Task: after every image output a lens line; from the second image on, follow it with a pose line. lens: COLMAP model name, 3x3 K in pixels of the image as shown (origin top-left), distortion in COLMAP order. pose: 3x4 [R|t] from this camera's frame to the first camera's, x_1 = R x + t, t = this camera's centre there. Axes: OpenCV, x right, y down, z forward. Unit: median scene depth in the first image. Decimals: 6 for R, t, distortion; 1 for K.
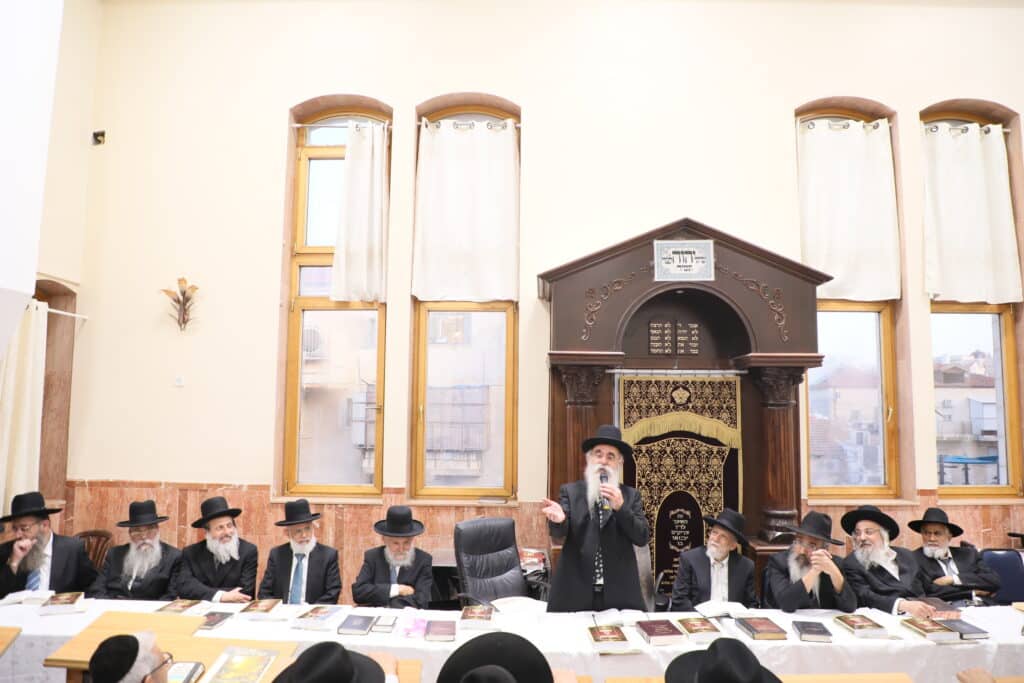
lens RADIAL K [[685.2, 0, 512.9], [0, 685.2, 348.1], [0, 0, 1]] dist [-0.076223, 0.040594]
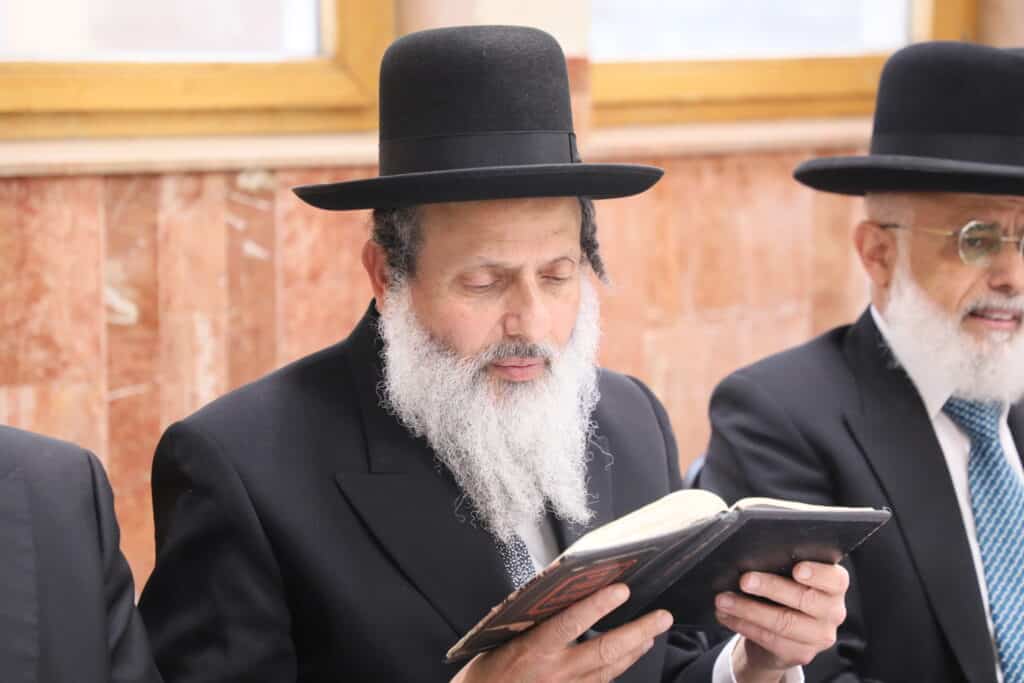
lens RADIAL K [[2939.7, 0, 521.6], [0, 2939.7, 343.2], [0, 0, 1]] dist [0.645275, 0.000000]
pose [[0.837181, -0.077163, 0.541456, -0.633748], [-0.057006, 0.972294, 0.226702, 0.116040], [-0.543947, -0.220657, 0.809587, 0.419841]]
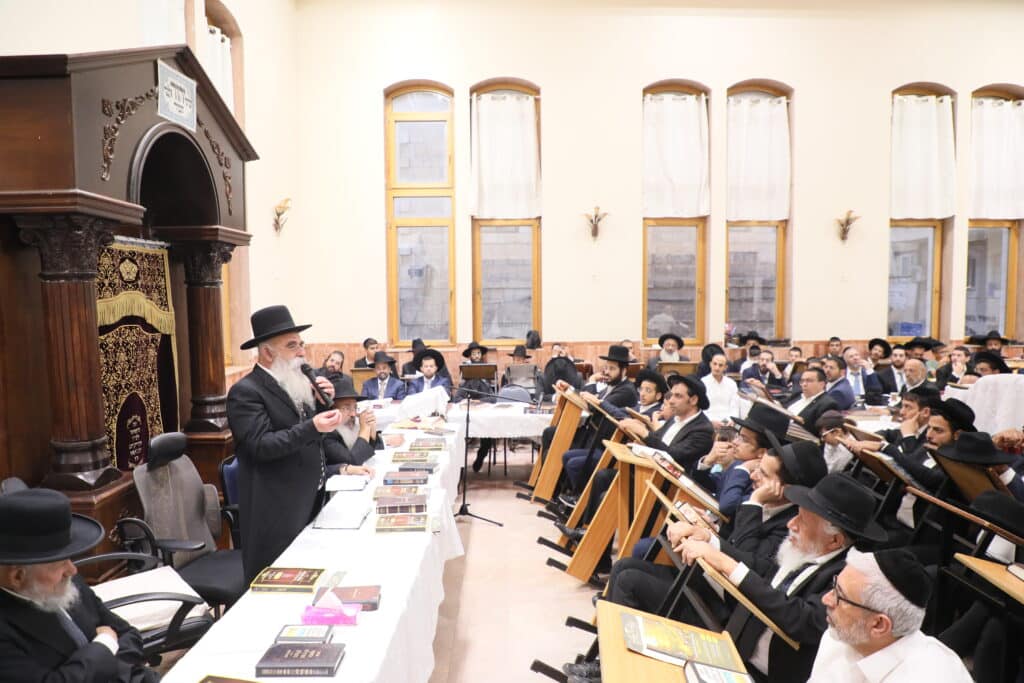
lens RADIAL K [[685.2, 0, 518.1], [0, 685.2, 345.3], [0, 0, 1]] dist [-0.076223, 0.040594]
pose [[-0.019782, -0.077245, 0.996816, -0.516894], [-0.083882, 0.993624, 0.075333, 0.060029], [-0.996279, -0.082124, -0.026136, 0.574827]]
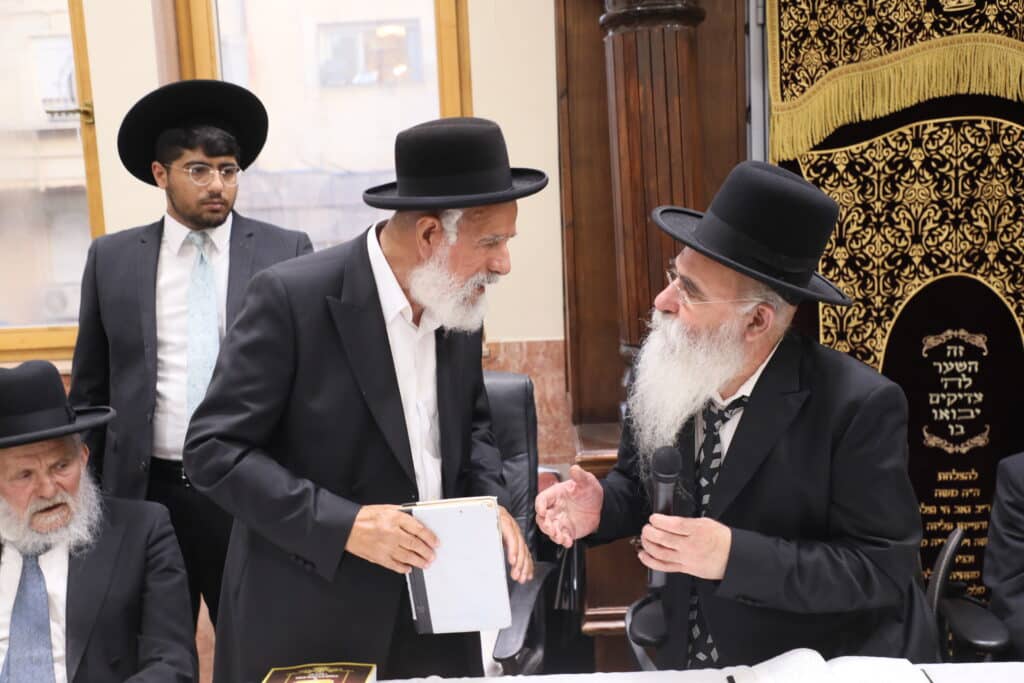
lens RADIAL K [[1202.6, 0, 505.8], [0, 1202.6, 345.8], [0, 0, 1]] dist [0.129741, 0.000000]
pose [[0.998142, -0.057497, -0.020178, 0.033727], [0.060275, 0.980217, 0.188522, 0.113676], [0.008939, -0.189388, 0.981862, 0.389457]]
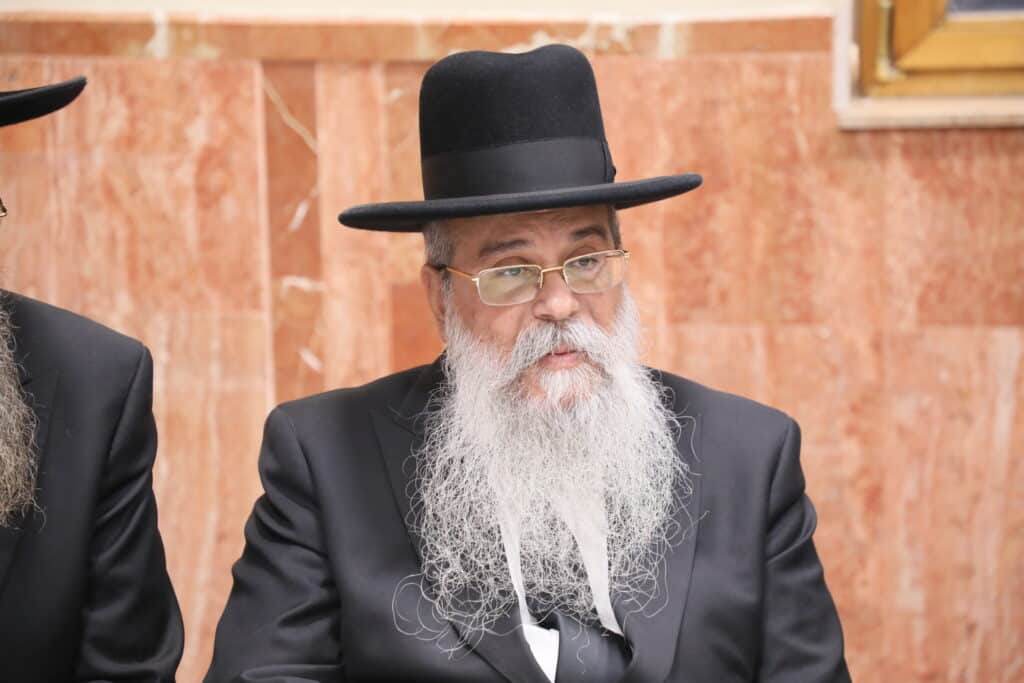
lens RADIAL K [[2807.5, 0, 499.3], [0, 2807.5, 351.3], [0, 0, 1]] dist [0.670726, 0.000000]
pose [[0.987558, -0.000256, -0.157253, -0.359276], [0.040146, 0.967272, 0.250544, 0.116322], [0.152042, -0.253740, 0.955248, 0.356553]]
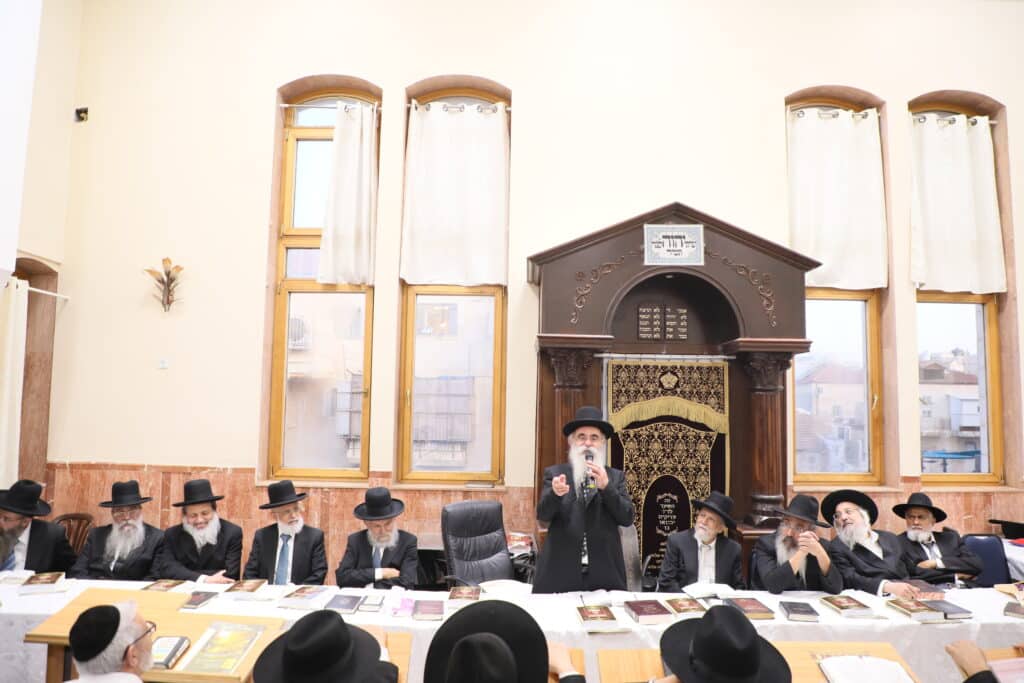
lens RADIAL K [[685.2, 0, 513.5], [0, 685.2, 347.2], [0, 0, 1]] dist [-0.076223, 0.040594]
pose [[0.999713, 0.009057, 0.022183, -0.004614], [-0.009268, 0.999913, 0.009399, 0.013535], [-0.022096, -0.009602, 0.999710, 0.004304]]
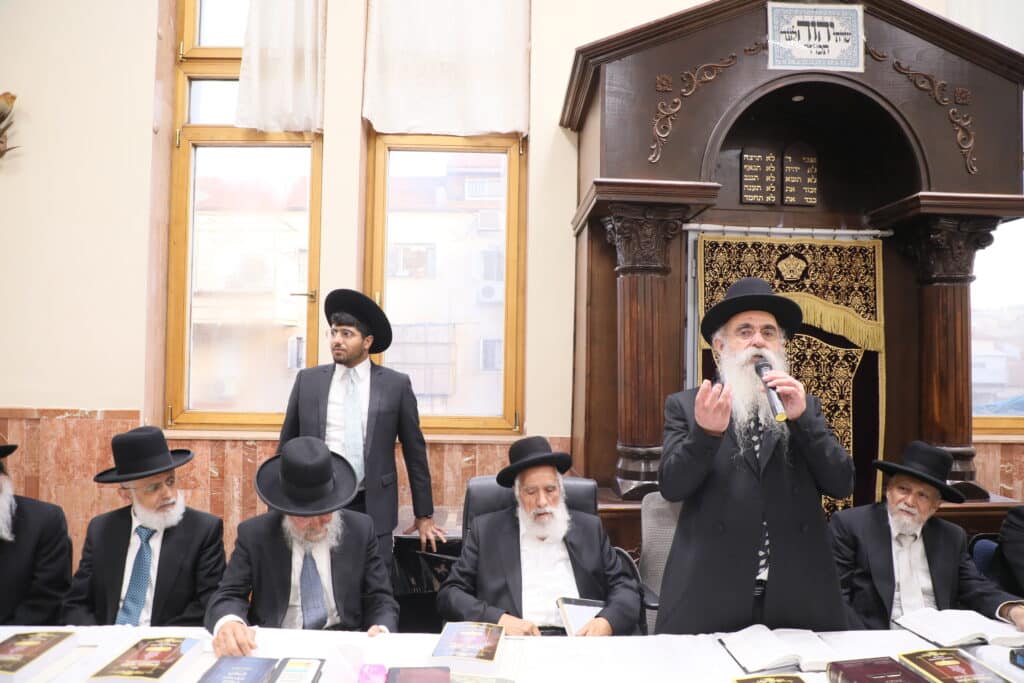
lens RADIAL K [[685.2, 0, 515.0], [0, 685.2, 344.9], [0, 0, 1]] dist [-0.076223, 0.040594]
pose [[0.998251, 0.006664, 0.058737, -0.046084], [-0.010866, 0.997381, 0.071510, 0.098902], [-0.058106, -0.072023, 0.995709, 0.383829]]
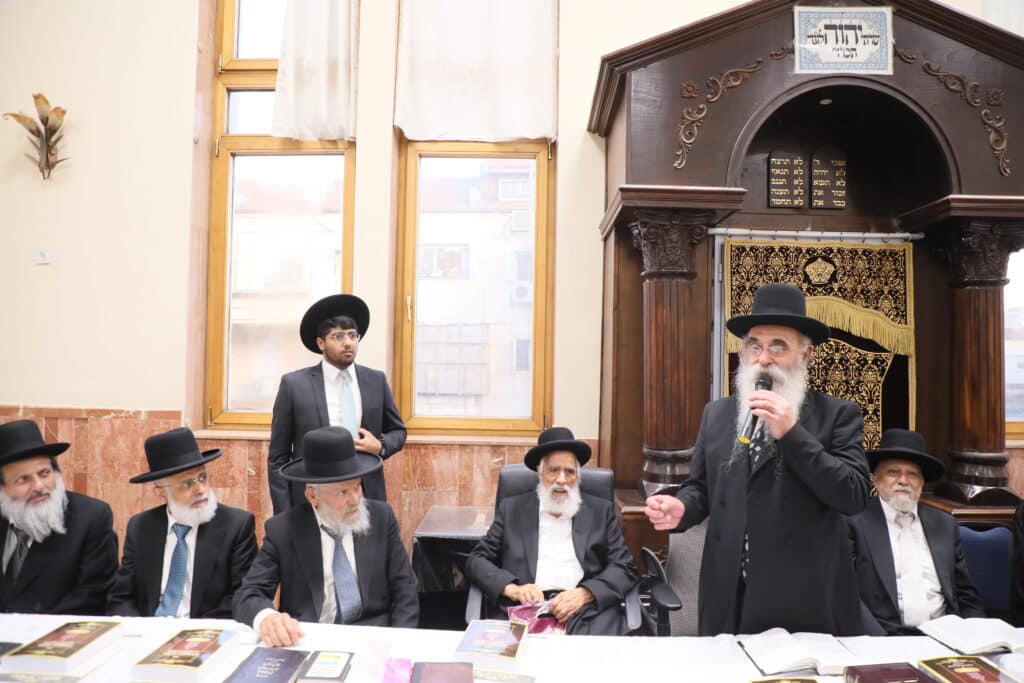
lens RADIAL K [[685.2, 0, 515.6], [0, 685.2, 345.1], [0, 0, 1]] dist [-0.076223, 0.040594]
pose [[0.999928, 0.007175, 0.009629, -0.040457], [-0.007859, 0.997305, 0.072943, 0.094185], [-0.009080, -0.073014, 0.997290, 0.373326]]
